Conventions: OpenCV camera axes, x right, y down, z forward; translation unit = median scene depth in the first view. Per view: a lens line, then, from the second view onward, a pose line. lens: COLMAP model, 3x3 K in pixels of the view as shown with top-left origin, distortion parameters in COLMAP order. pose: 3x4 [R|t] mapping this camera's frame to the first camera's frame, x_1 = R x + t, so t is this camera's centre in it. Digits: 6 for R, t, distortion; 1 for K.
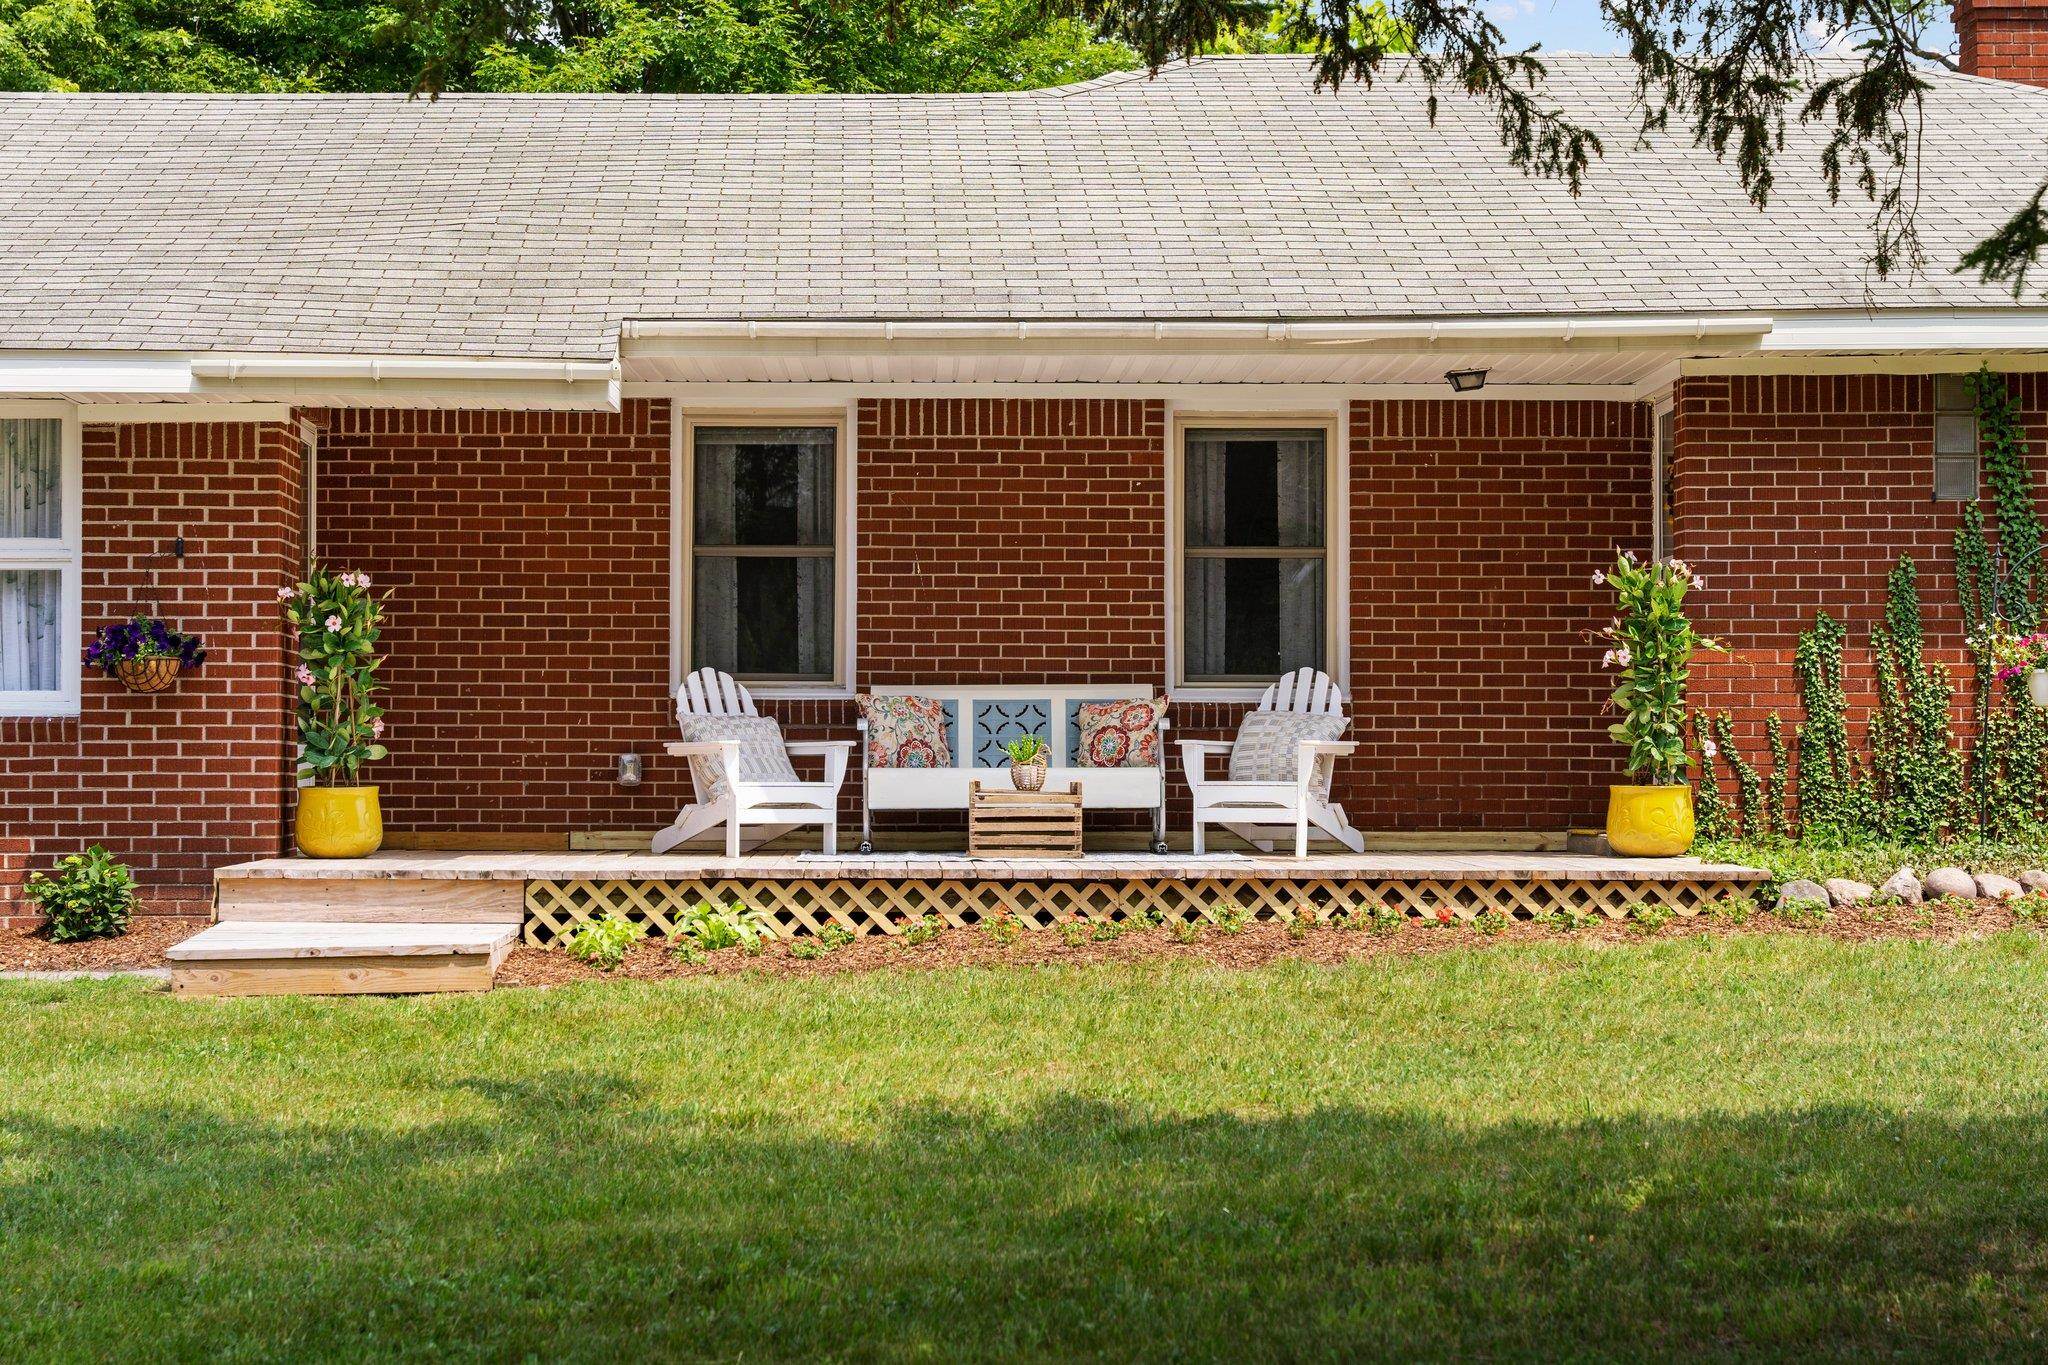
lens RADIAL K [[4034.8, 0, 1023.8], [0, 4034.8, 679.6], [0, 0, 1]] dist [-0.079475, 0.000000]
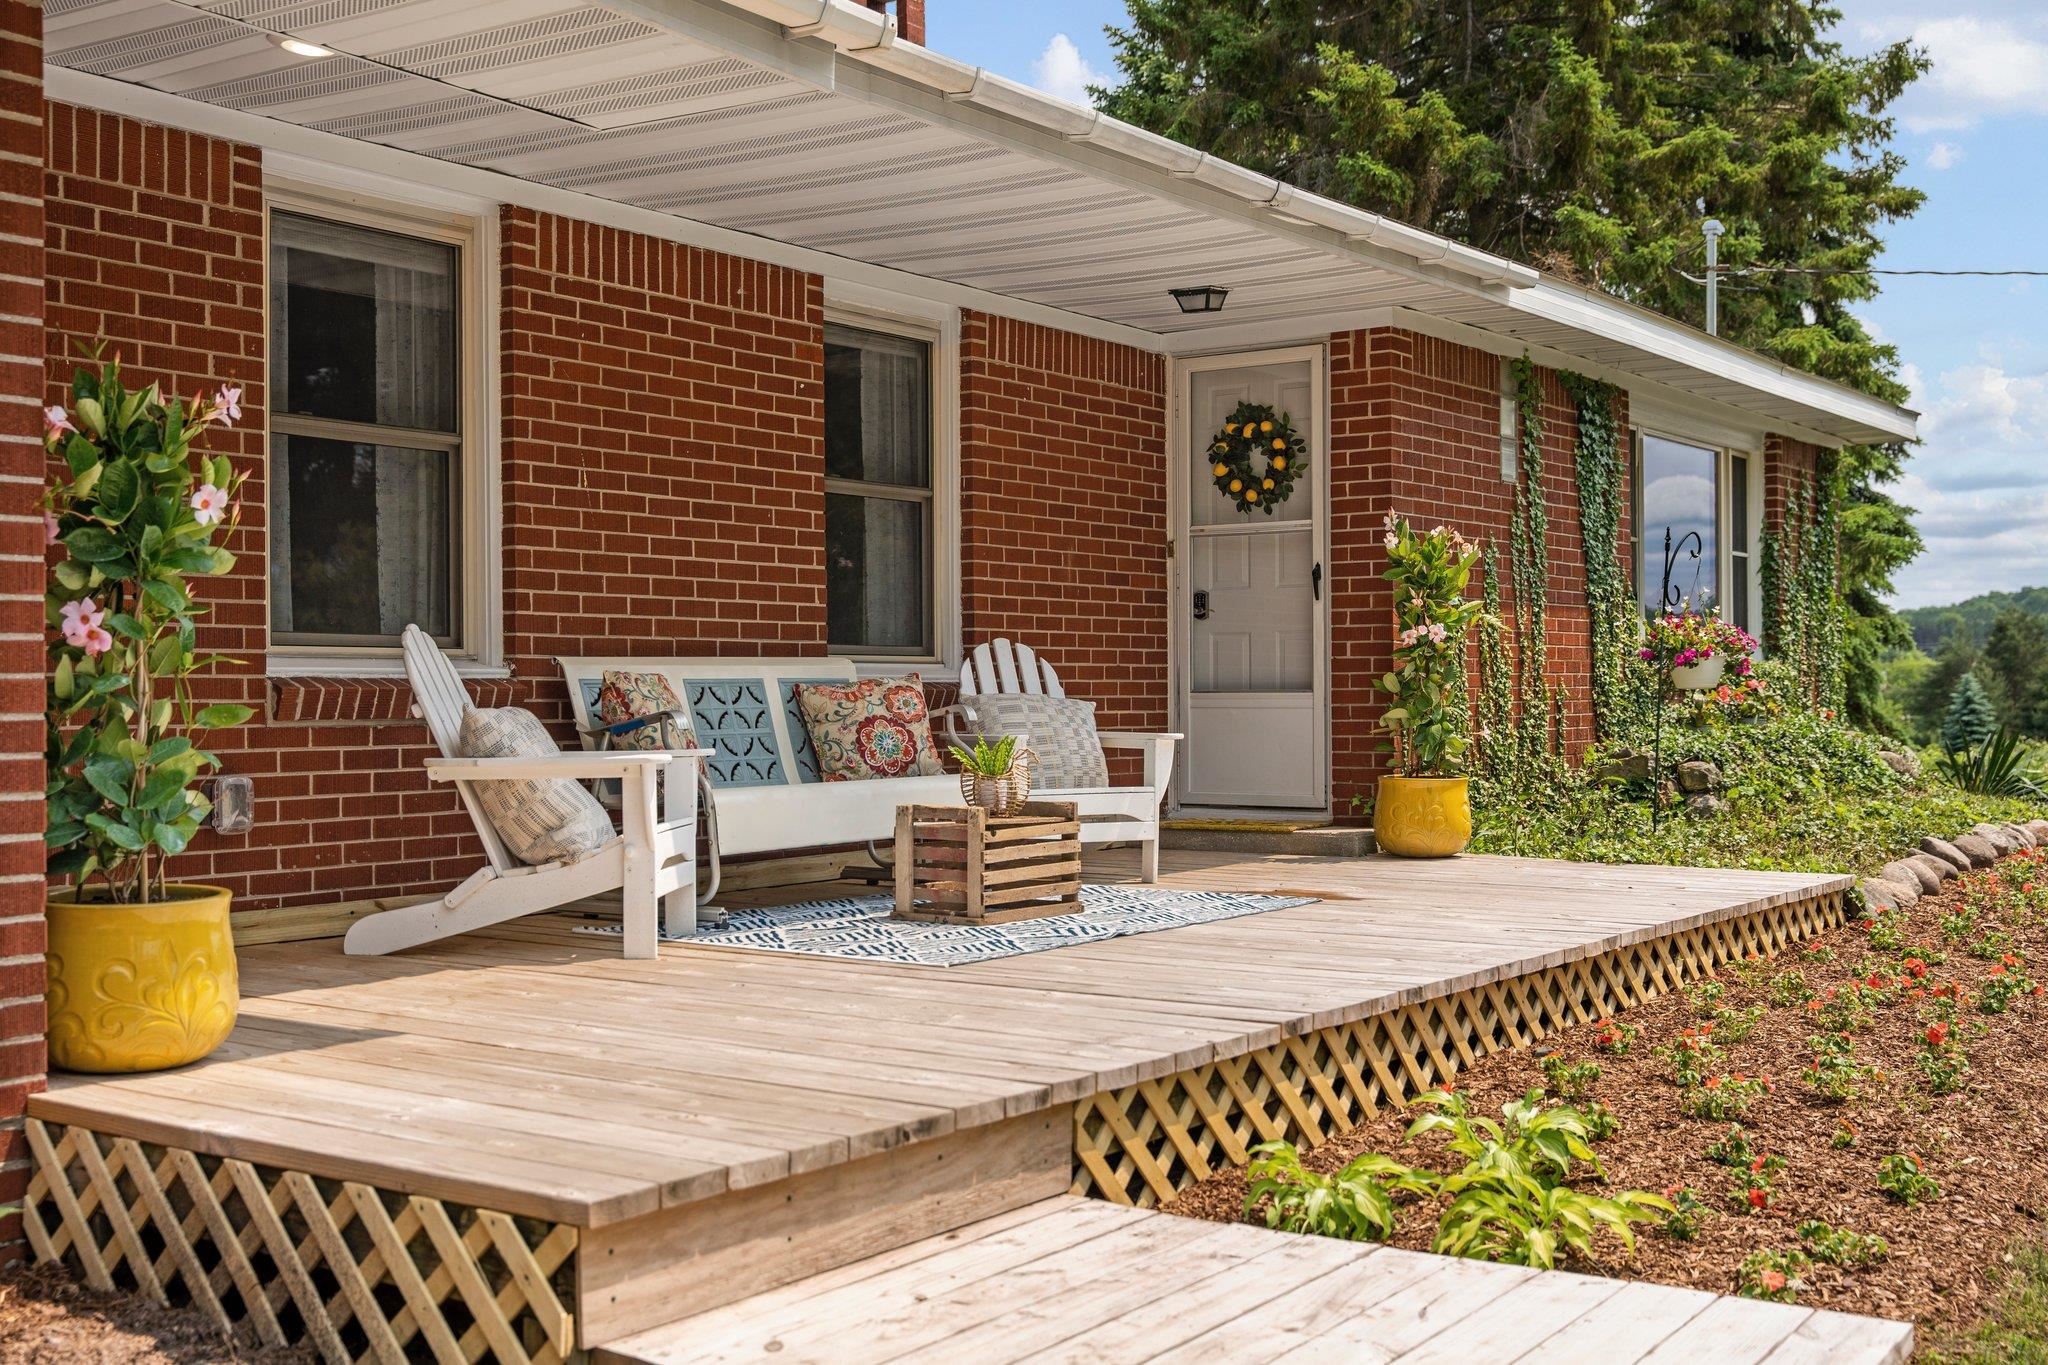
lens RADIAL K [[2280.4, 0, 1022.6], [0, 2280.4, 700.3], [0, 0, 1]] dist [0.022839, 0.000000]
pose [[0.593644, -0.007145, 0.804696, -0.284364], [-0.016455, 0.999644, 0.021015, -0.000429], [-0.804559, -0.025716, 0.593315, 0.718802]]
